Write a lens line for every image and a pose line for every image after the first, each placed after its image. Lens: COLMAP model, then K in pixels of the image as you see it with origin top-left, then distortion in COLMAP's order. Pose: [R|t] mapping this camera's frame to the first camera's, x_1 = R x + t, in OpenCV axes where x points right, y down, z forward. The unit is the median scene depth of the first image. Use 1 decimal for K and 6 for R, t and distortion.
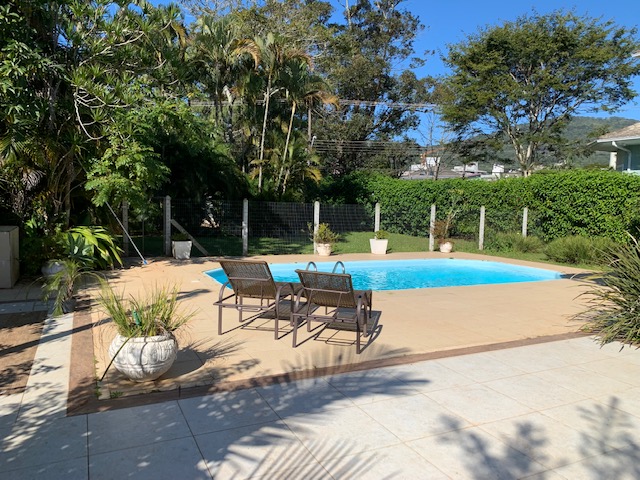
lens RADIAL K [[482.9, 0, 327.5], [0, 482.9, 243.7], [0, 0, 1]] dist [0.041355, -0.057607]
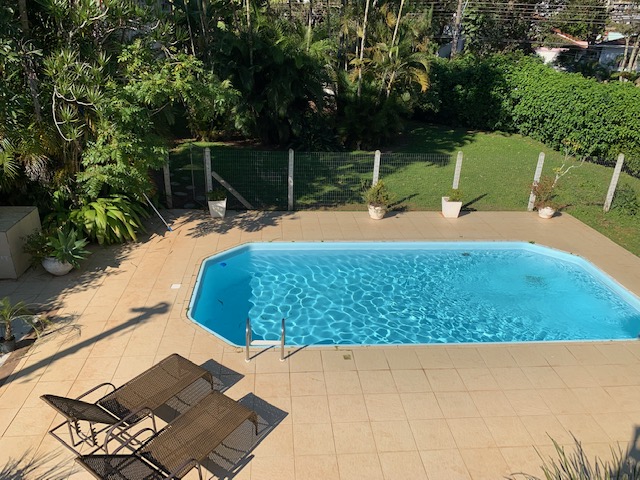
lens RADIAL K [[482.9, 0, 316.6], [0, 482.9, 242.0], [0, 0, 1]] dist [0.041355, -0.057607]
pose [[0.928099, 0.151407, -0.340160, 0.154856], [-0.037723, 0.947123, 0.318645, -0.163555], [0.370418, -0.282902, 0.884735, 0.133796]]
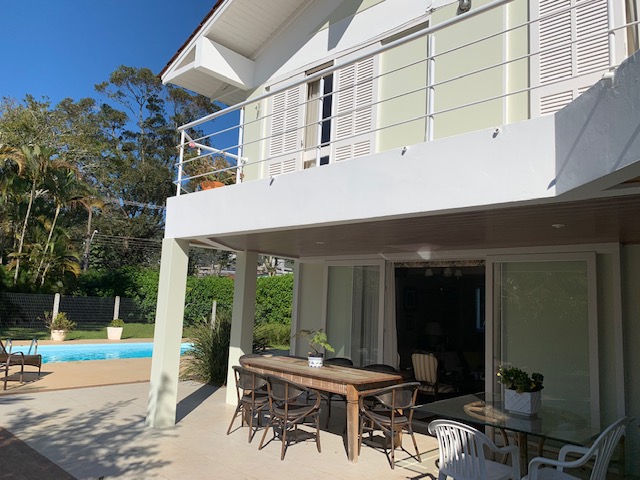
lens RADIAL K [[482.9, 0, 314.9], [0, 482.9, 242.4], [0, 0, 1]] dist [0.041355, -0.057607]
pose [[0.937156, 0.059717, 0.343761, 0.120206], [0.009006, 0.980776, -0.194930, 0.020696], [-0.348794, 0.185776, 0.918602, -0.251130]]
